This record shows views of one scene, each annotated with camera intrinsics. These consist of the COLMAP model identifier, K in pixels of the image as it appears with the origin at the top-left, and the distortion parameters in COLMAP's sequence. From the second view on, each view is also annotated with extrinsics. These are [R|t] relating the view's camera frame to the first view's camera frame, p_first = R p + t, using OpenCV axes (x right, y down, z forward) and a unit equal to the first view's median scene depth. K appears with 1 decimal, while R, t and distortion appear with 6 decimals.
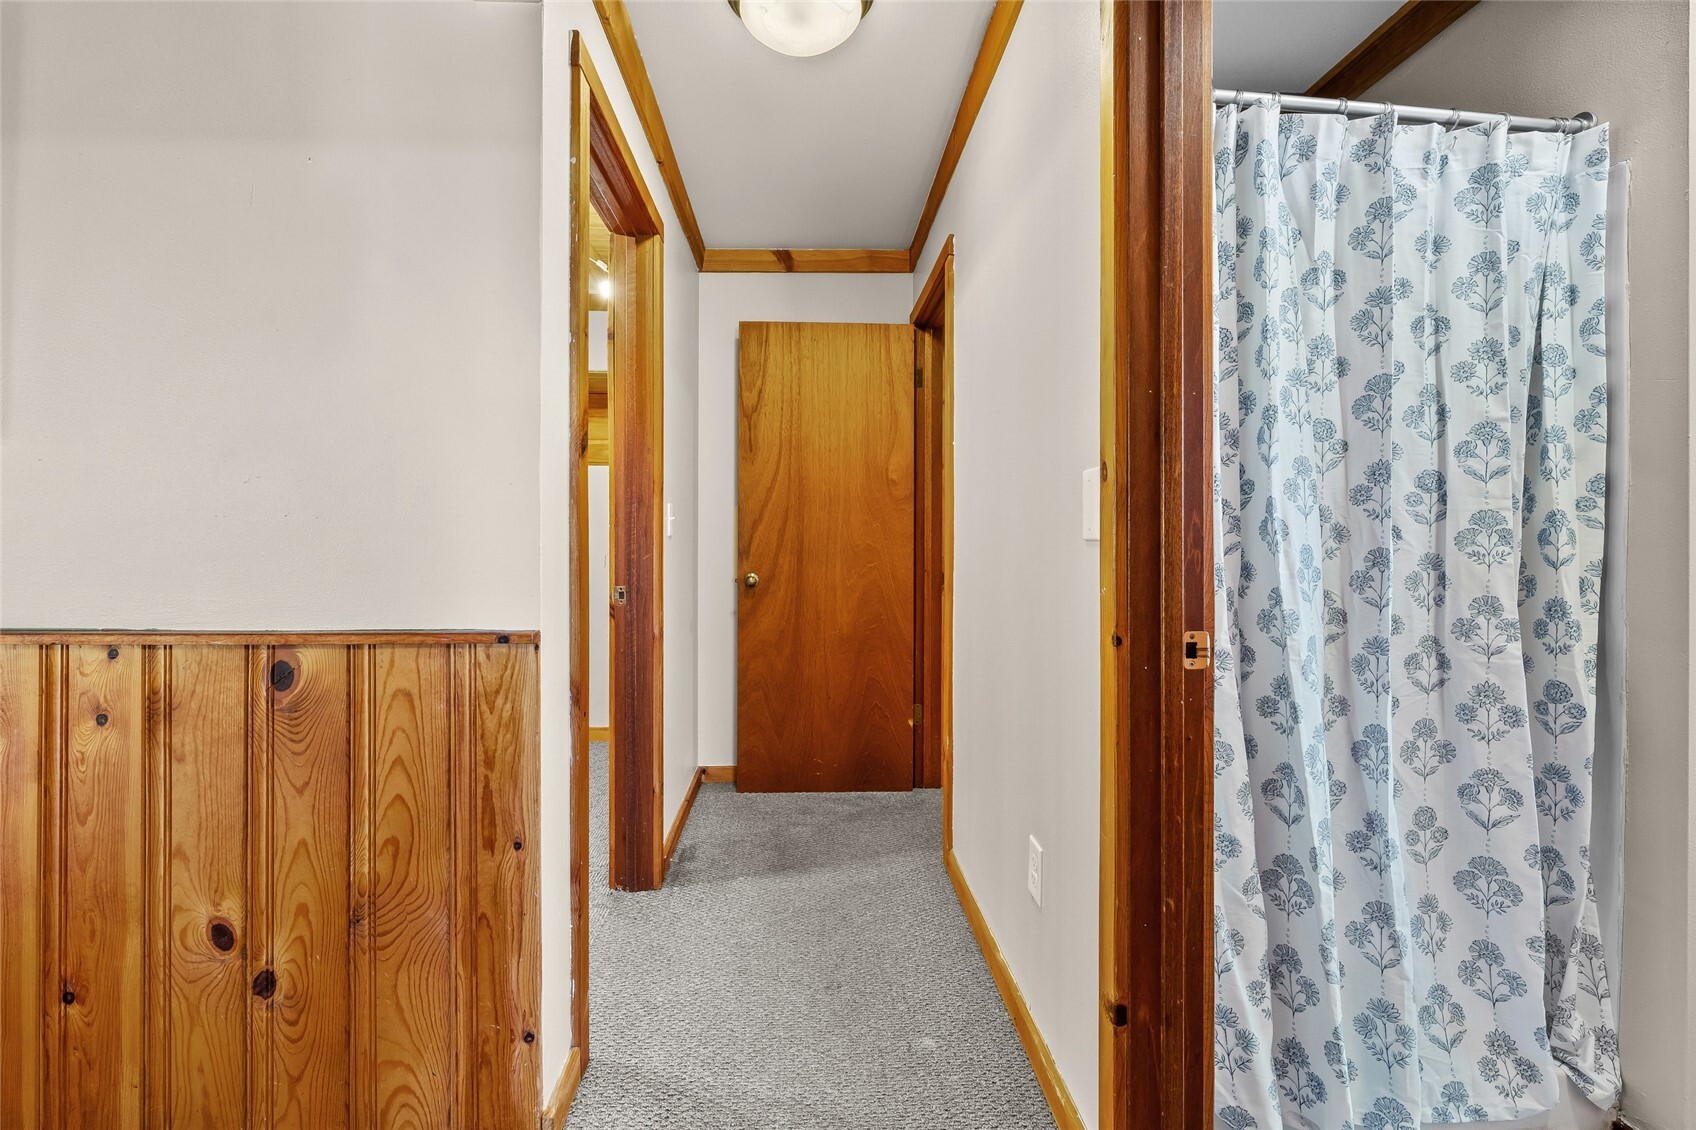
lens RADIAL K [[771.3, 0, 846.1], [0, 771.3, 550.0], [0, 0, 1]] dist [-0.009770, 0.001061]
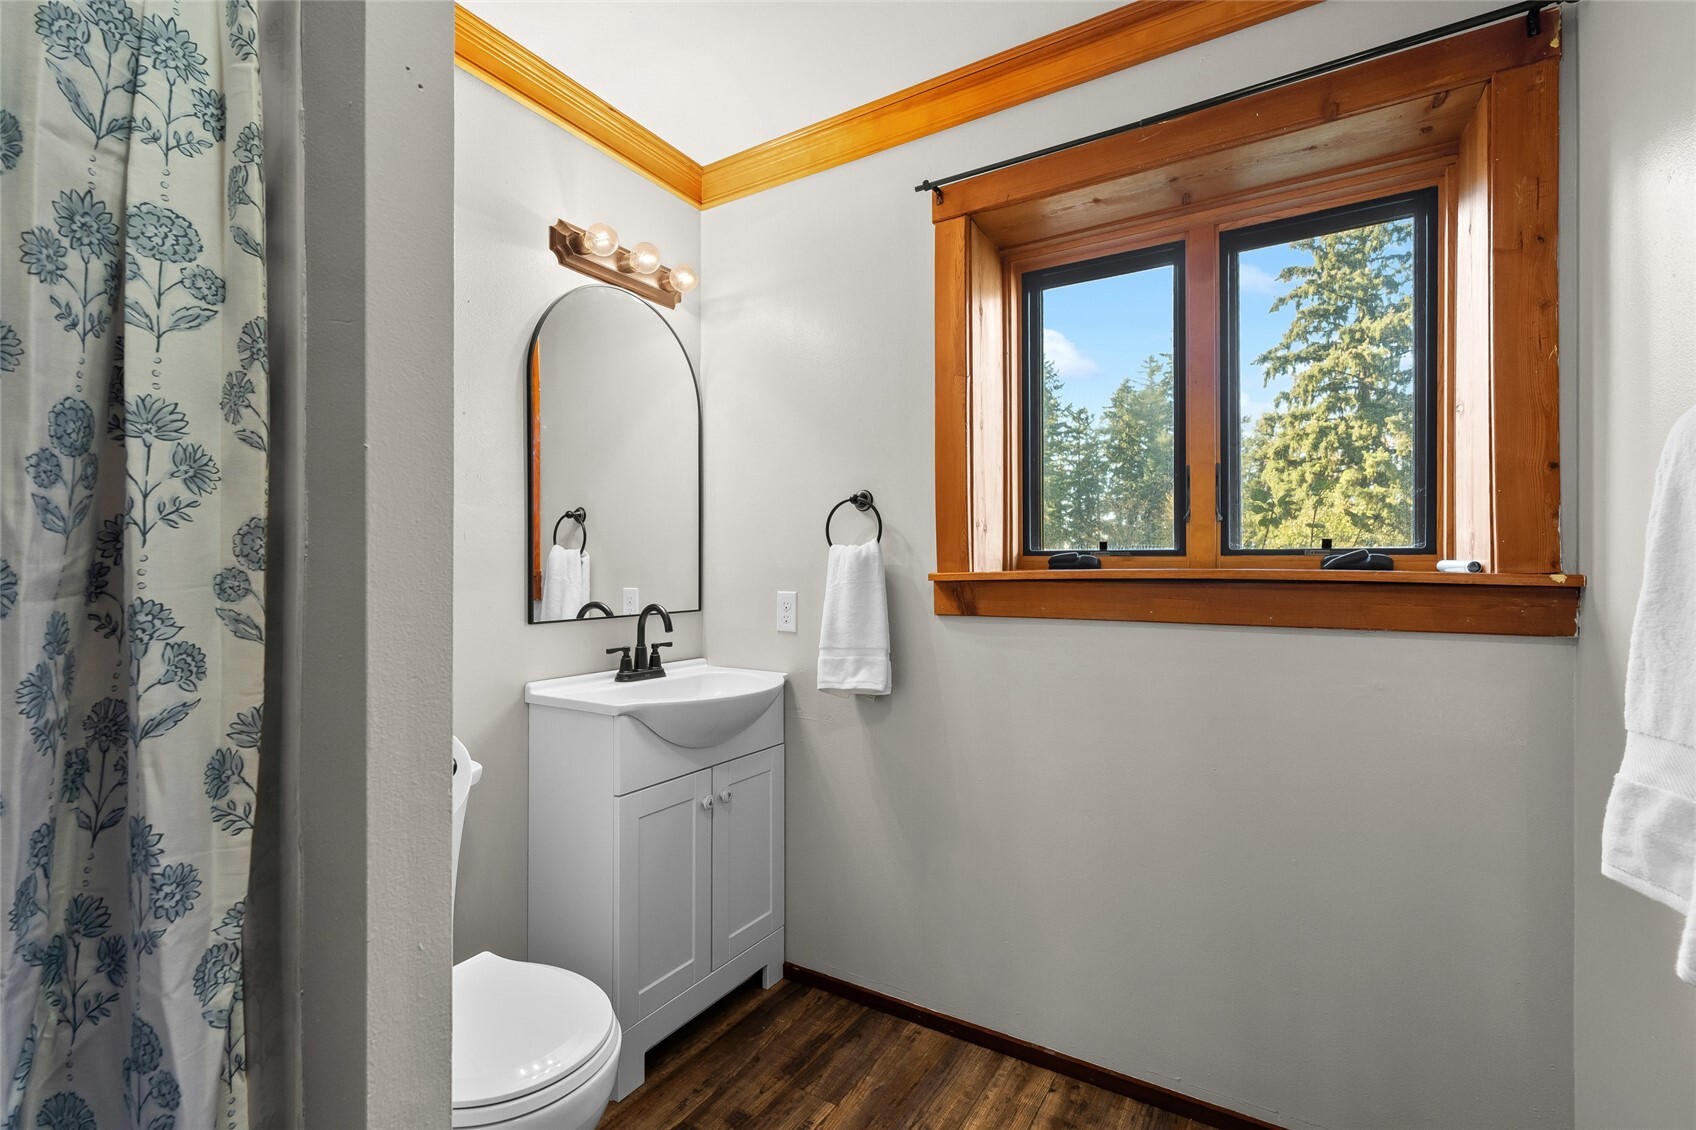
lens RADIAL K [[771.3, 0, 848.9], [0, 771.3, 570.3], [0, 0, 1]] dist [-0.009770, 0.001061]
pose [[0.567564, 0.001192, 0.823328, 0.809545], [0.001679, 0.999995, -0.002605, -0.066927], [-0.823328, 0.002861, 0.567559, 0.454406]]
